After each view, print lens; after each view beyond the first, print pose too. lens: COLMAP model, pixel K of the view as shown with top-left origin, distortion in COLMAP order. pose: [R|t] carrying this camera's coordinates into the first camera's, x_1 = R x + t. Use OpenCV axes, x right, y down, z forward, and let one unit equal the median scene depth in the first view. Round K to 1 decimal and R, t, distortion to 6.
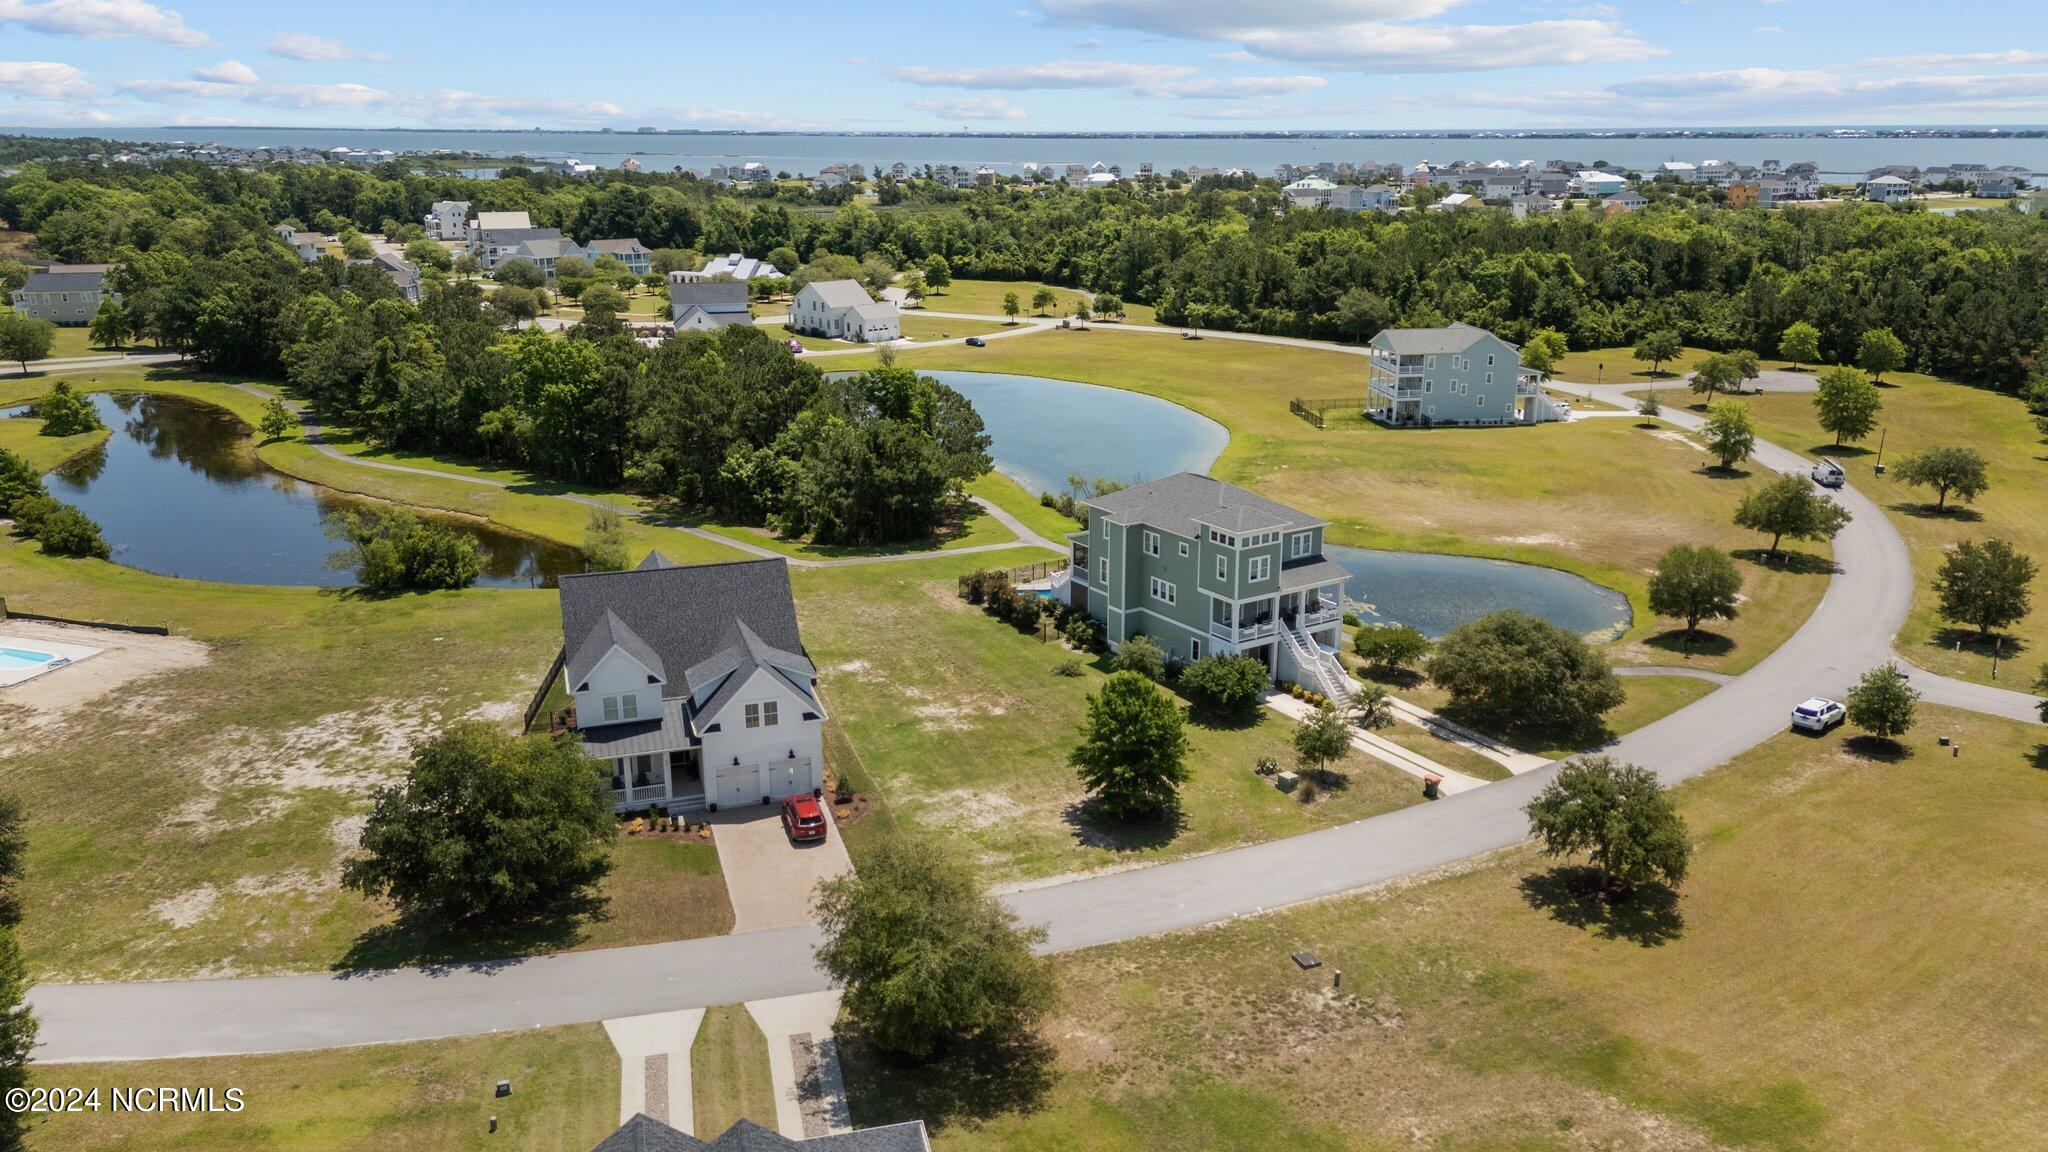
lens RADIAL K [[1522.3, 0, 1034.5], [0, 1522.3, 577.8], [0, 0, 1]] dist [0.085800, -0.088080]
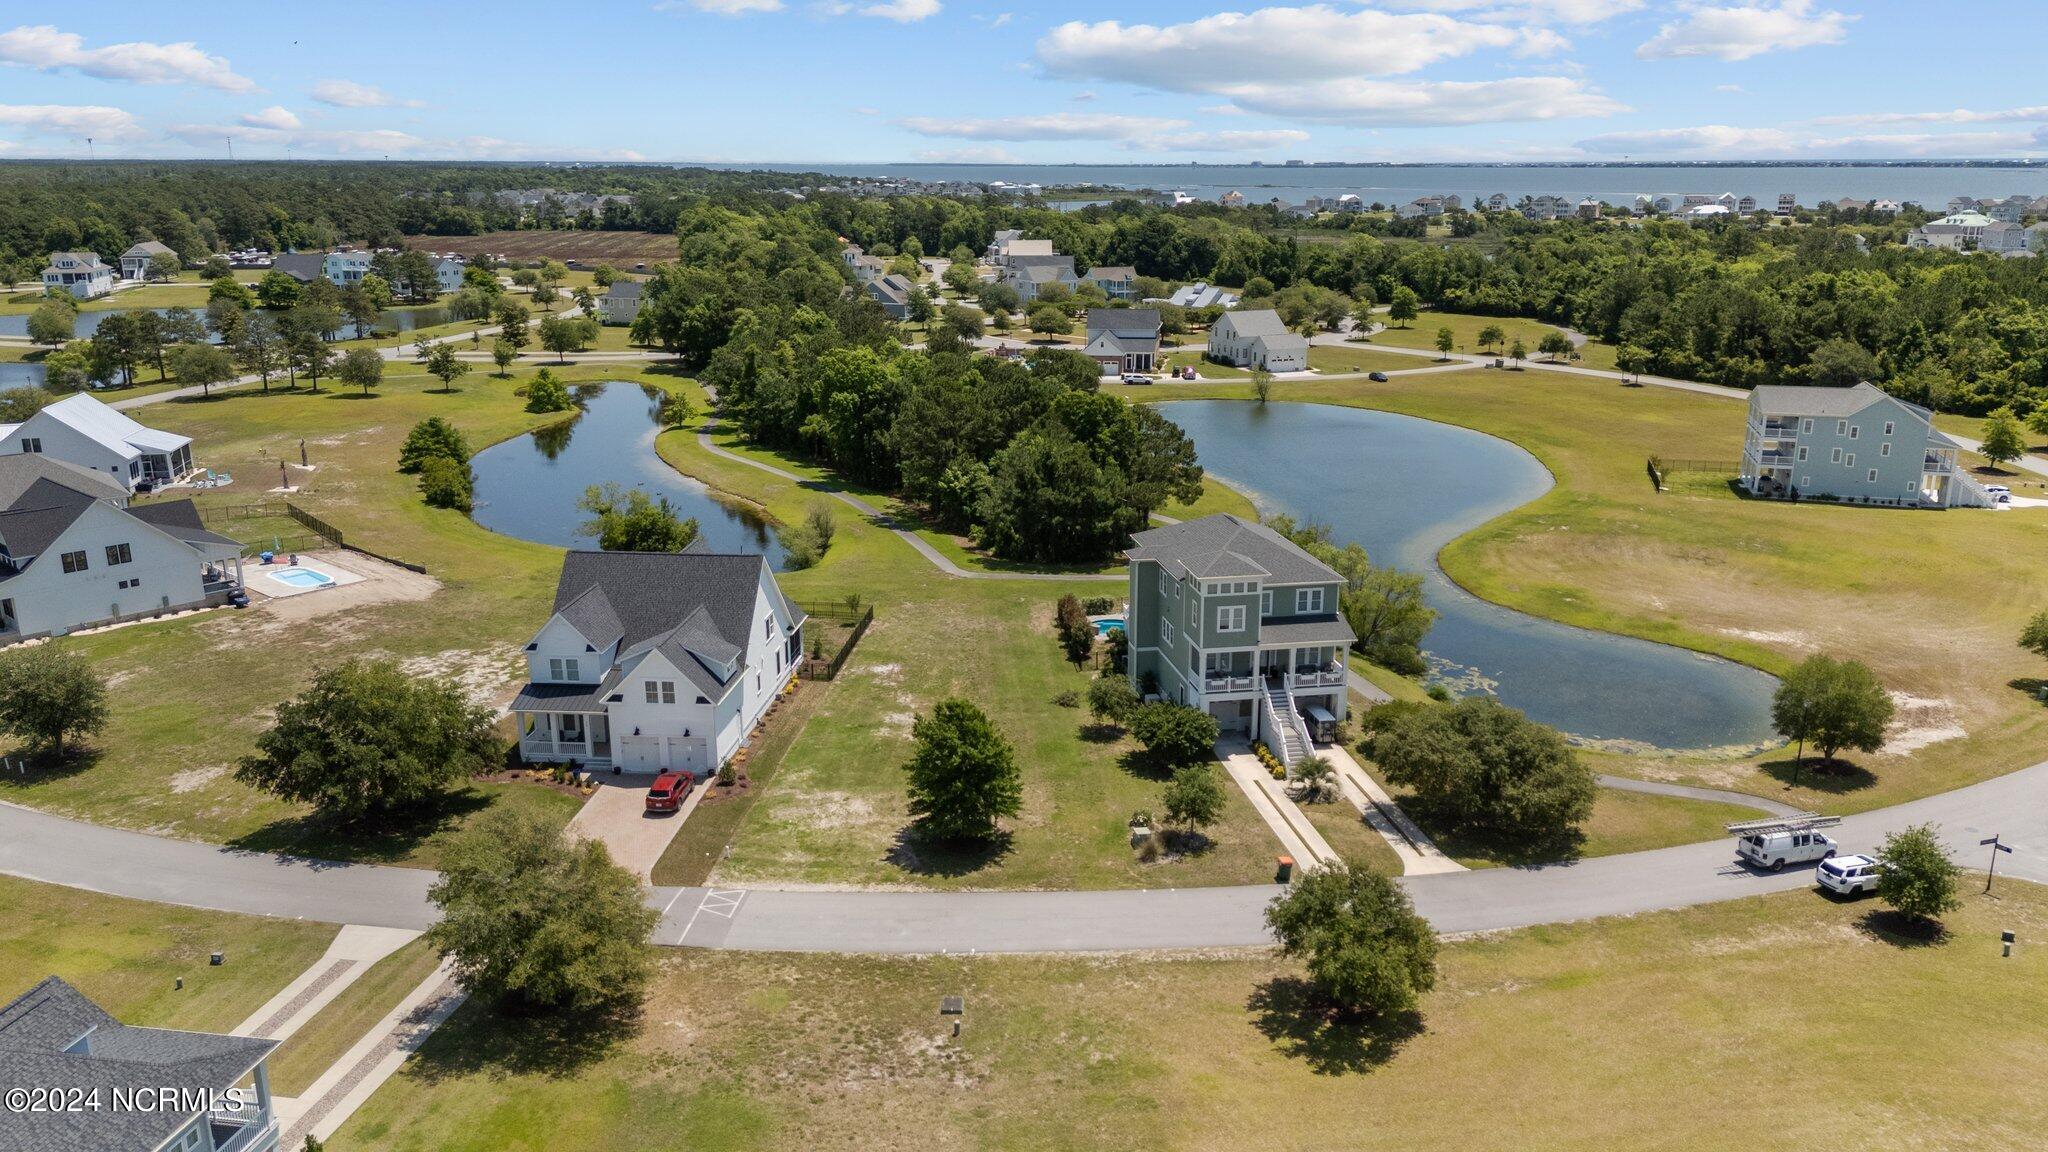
lens RADIAL K [[1513.7, 0, 1037.3], [0, 1513.7, 575.7], [0, 0, 1]] dist [0.083141, -0.082480]
pose [[0.917708, 0.104635, -0.383228, 0.333420], [-0.111935, 0.993710, 0.003270, -0.018838], [0.381160, 0.039896, 0.923648, 0.066560]]
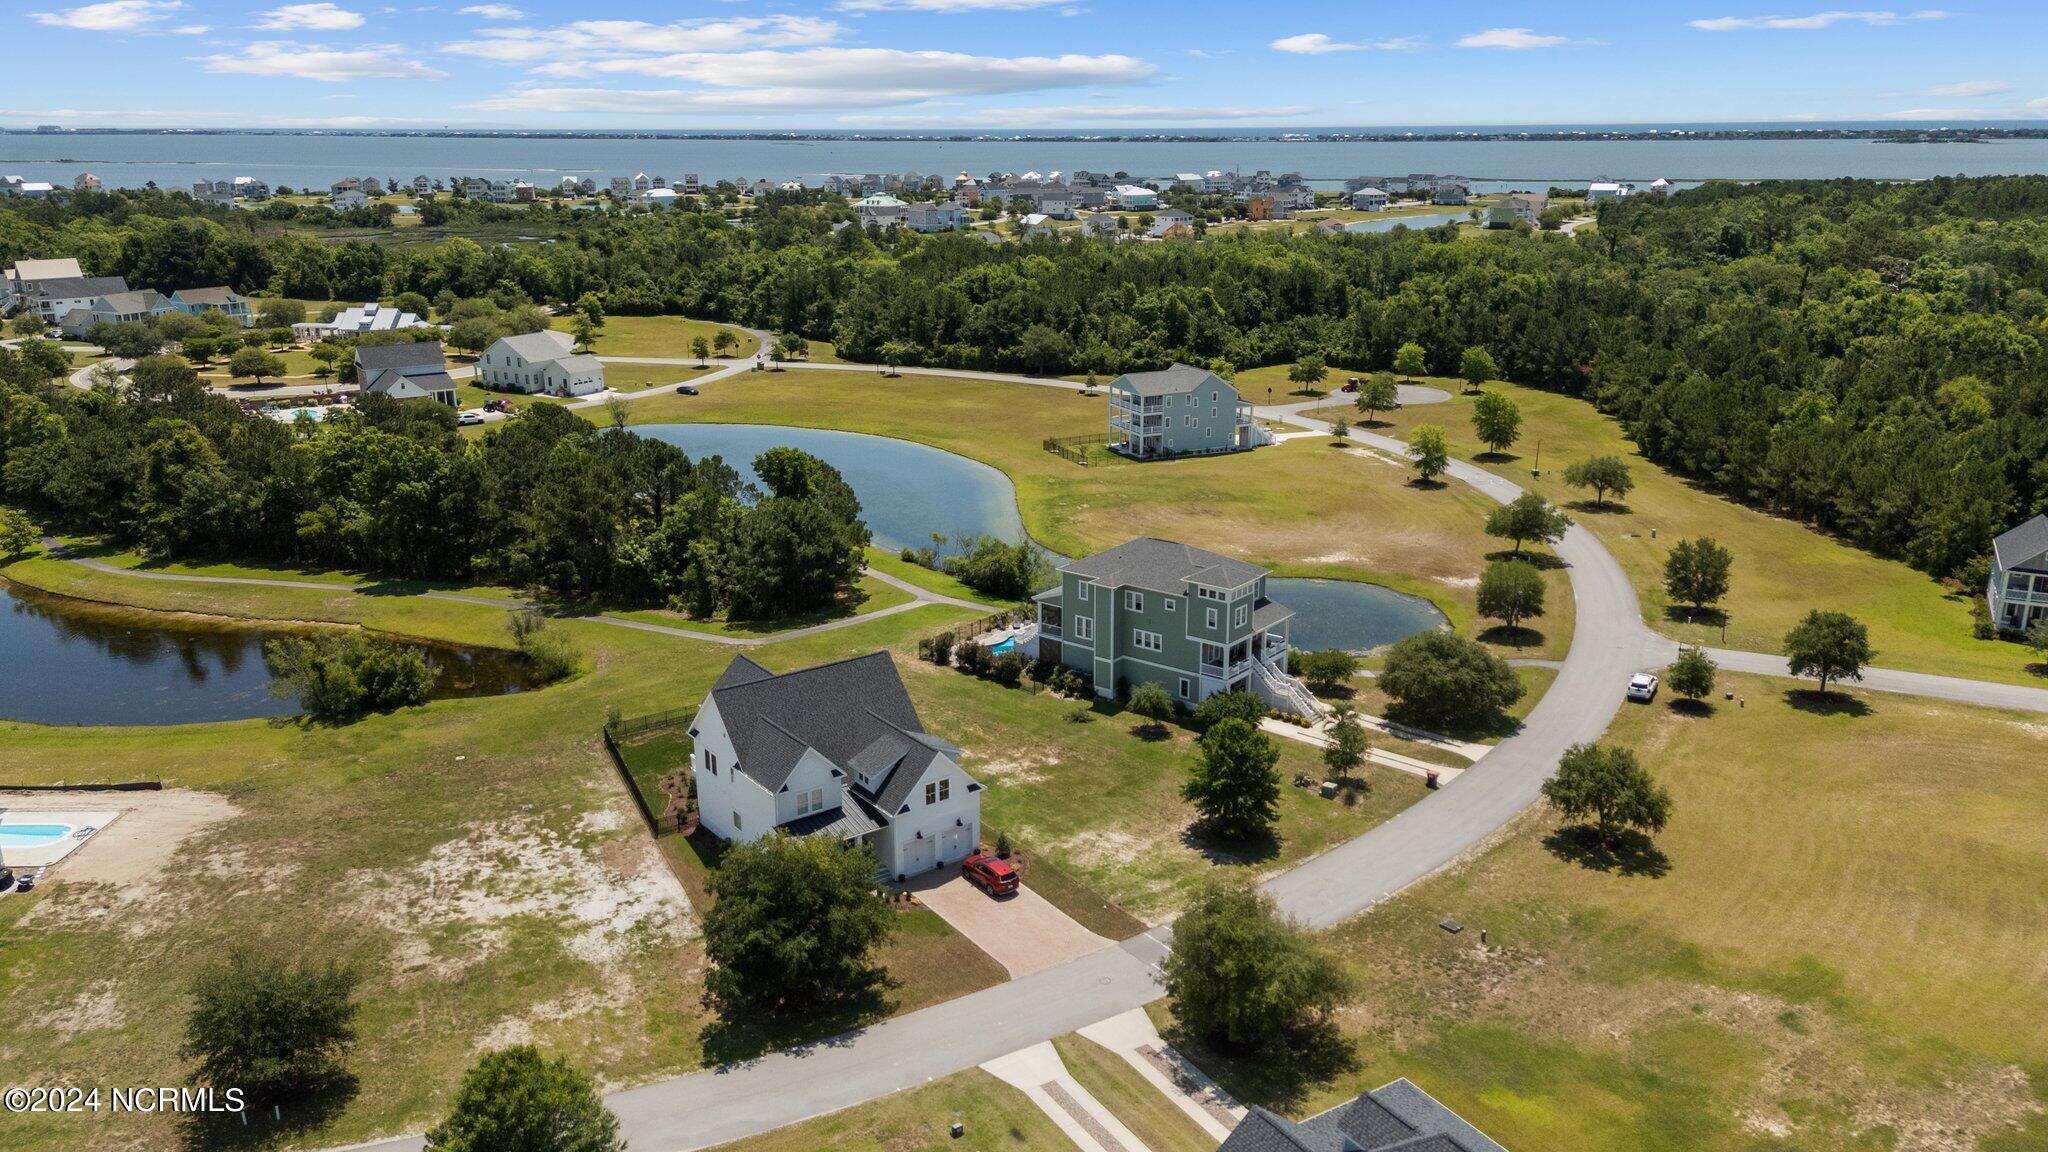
lens RADIAL K [[1537.0, 0, 1037.4], [0, 1537.0, 572.4], [0, 0, 1]] dist [0.085995, -0.085420]
pose [[0.950209, -0.088412, 0.298808, -0.307894], [0.089551, 0.995933, 0.009907, -0.056224], [-0.298468, 0.017344, 0.954262, -0.094853]]
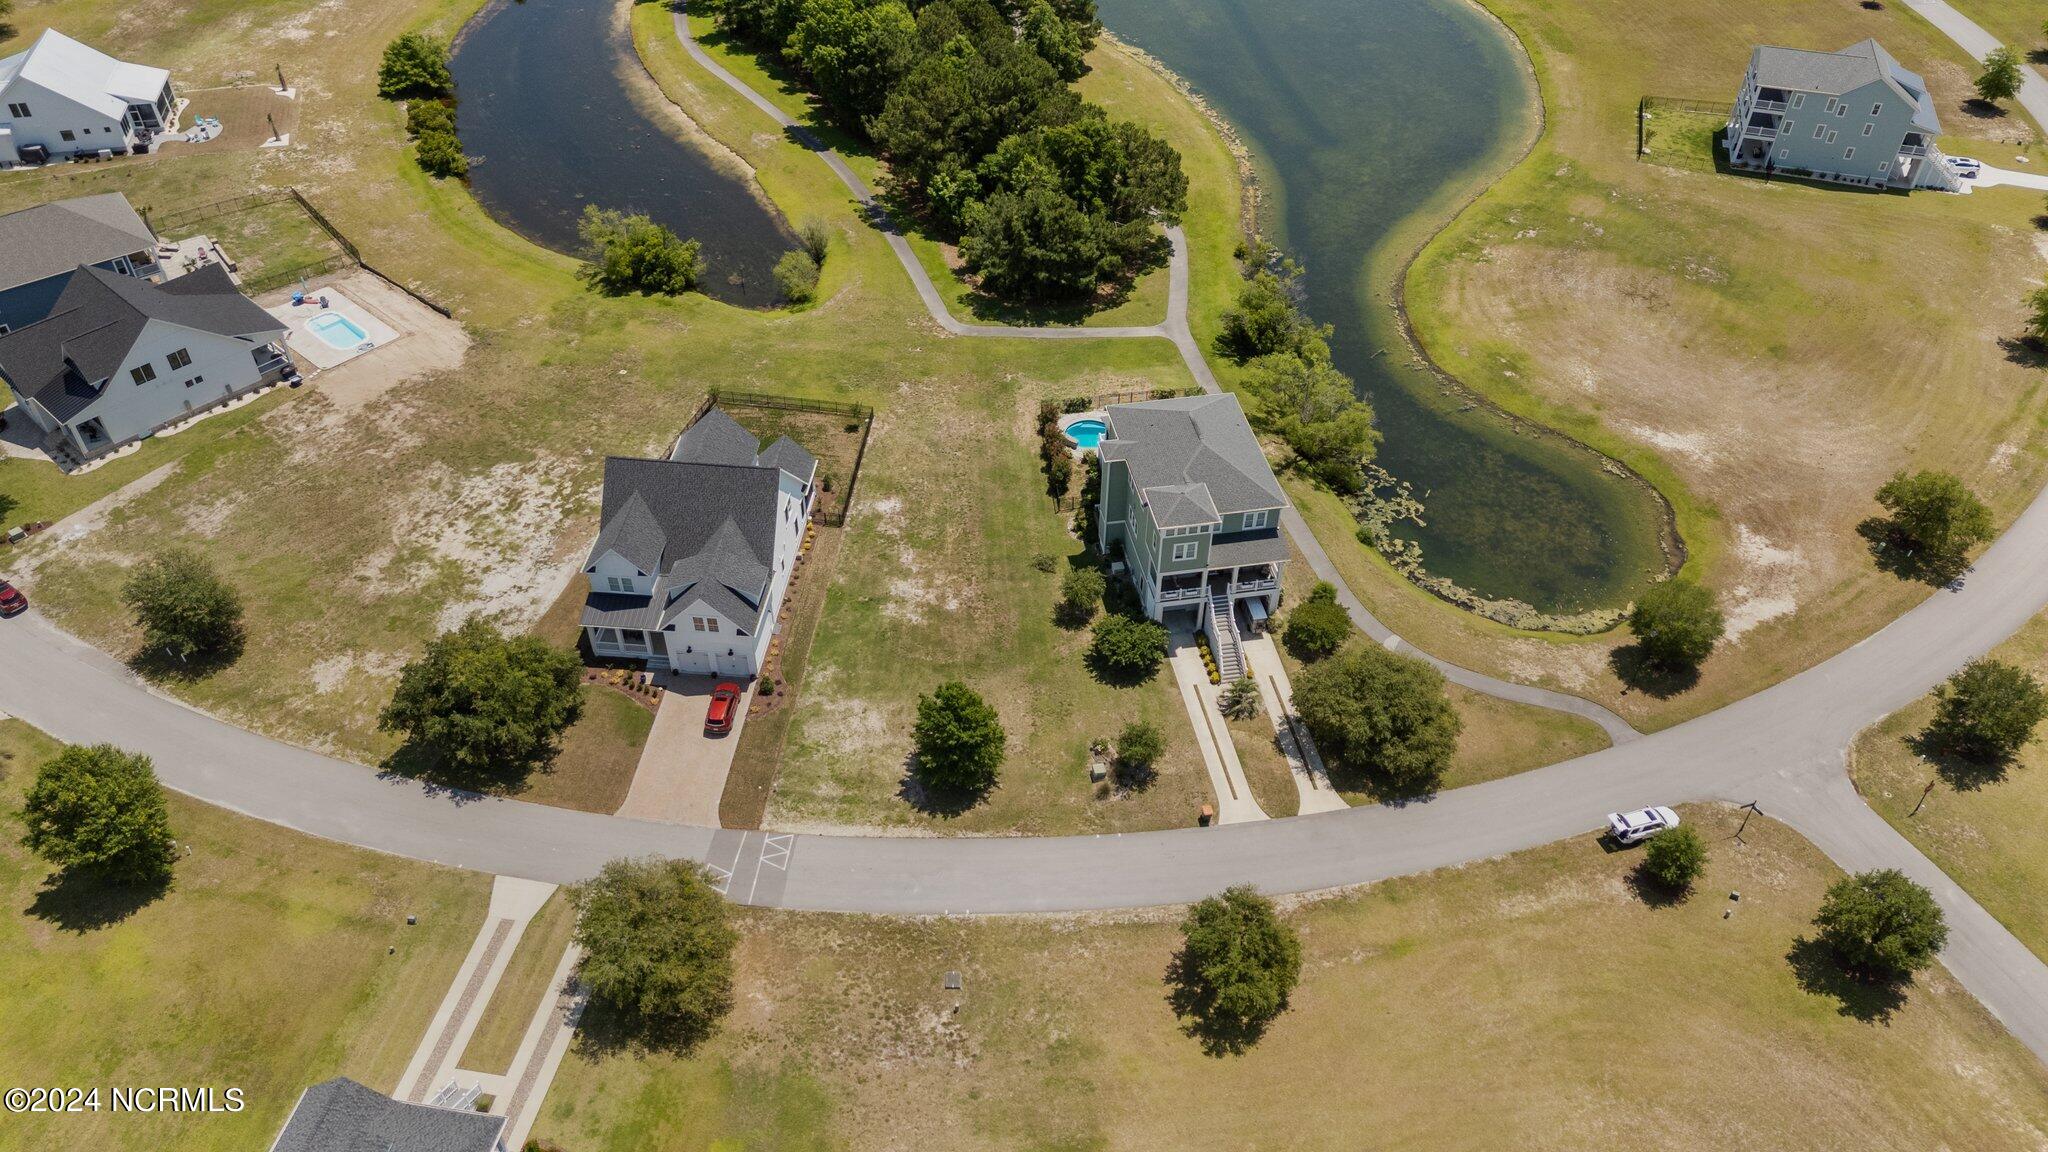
lens RADIAL K [[1513.7, 0, 1037.3], [0, 1513.7, 575.7], [0, 0, 1]] dist [0.083141, -0.082480]
pose [[0.917269, 0.278110, -0.285082, 0.310804], [-0.126438, 0.882124, 0.453729, -0.404219], [0.377665, -0.380147, 0.844309, 0.013521]]
